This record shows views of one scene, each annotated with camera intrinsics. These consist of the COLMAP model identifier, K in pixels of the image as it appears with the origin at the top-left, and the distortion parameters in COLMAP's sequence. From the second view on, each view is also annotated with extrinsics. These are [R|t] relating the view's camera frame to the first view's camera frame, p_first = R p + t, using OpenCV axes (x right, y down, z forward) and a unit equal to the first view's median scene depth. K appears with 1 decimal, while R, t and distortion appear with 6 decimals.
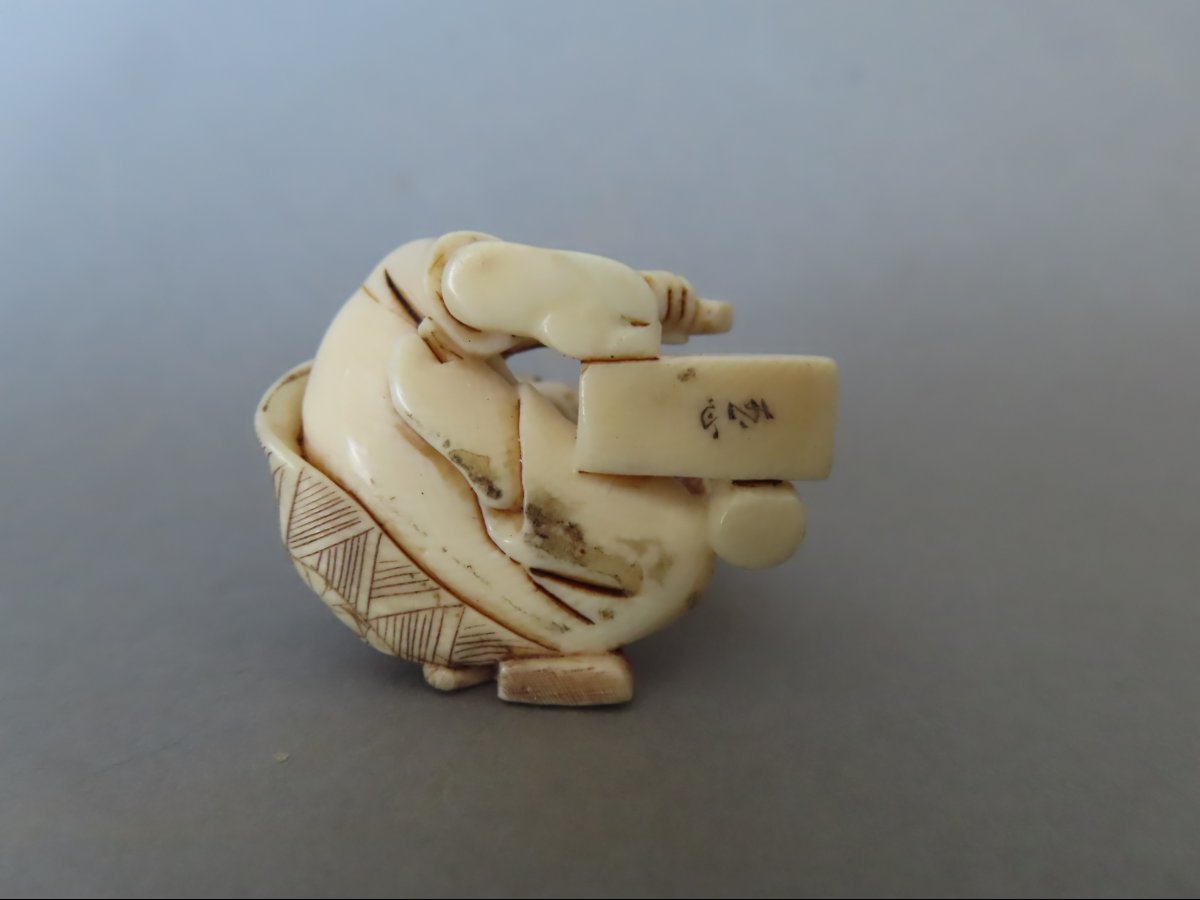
lens RADIAL K [[942.2, 0, 600.0], [0, 942.2, 450.0], [0, 0, 1]] dist [-0.022237, -0.000525]
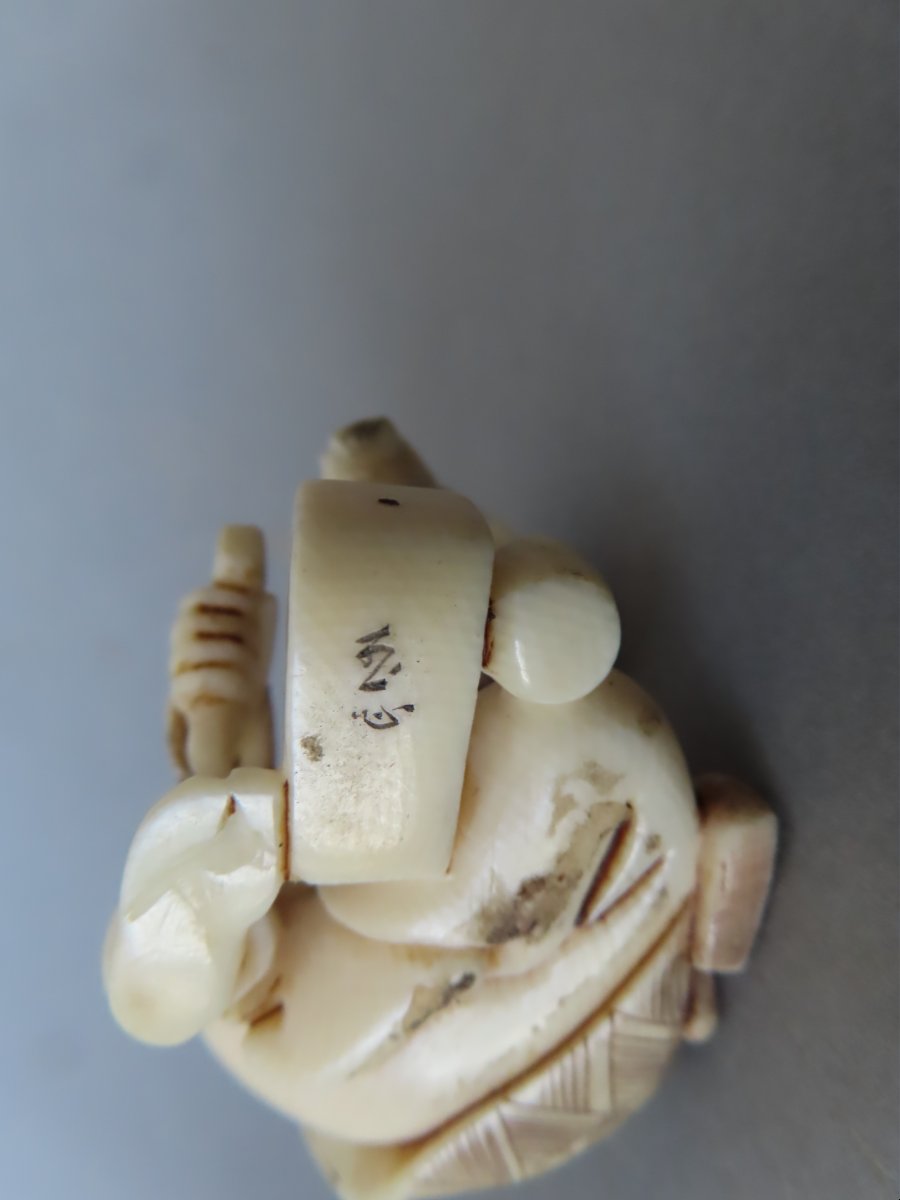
lens RADIAL K [[942.2, 0, 450.0], [0, 942.2, 600.0], [0, 0, 1]] dist [-0.022237, -0.000525]
pose [[0.085491, -0.955419, -0.282606, 0.370236], [0.995848, 0.073037, 0.054334, -0.027465], [-0.031271, -0.286077, 0.957696, 0.392223]]
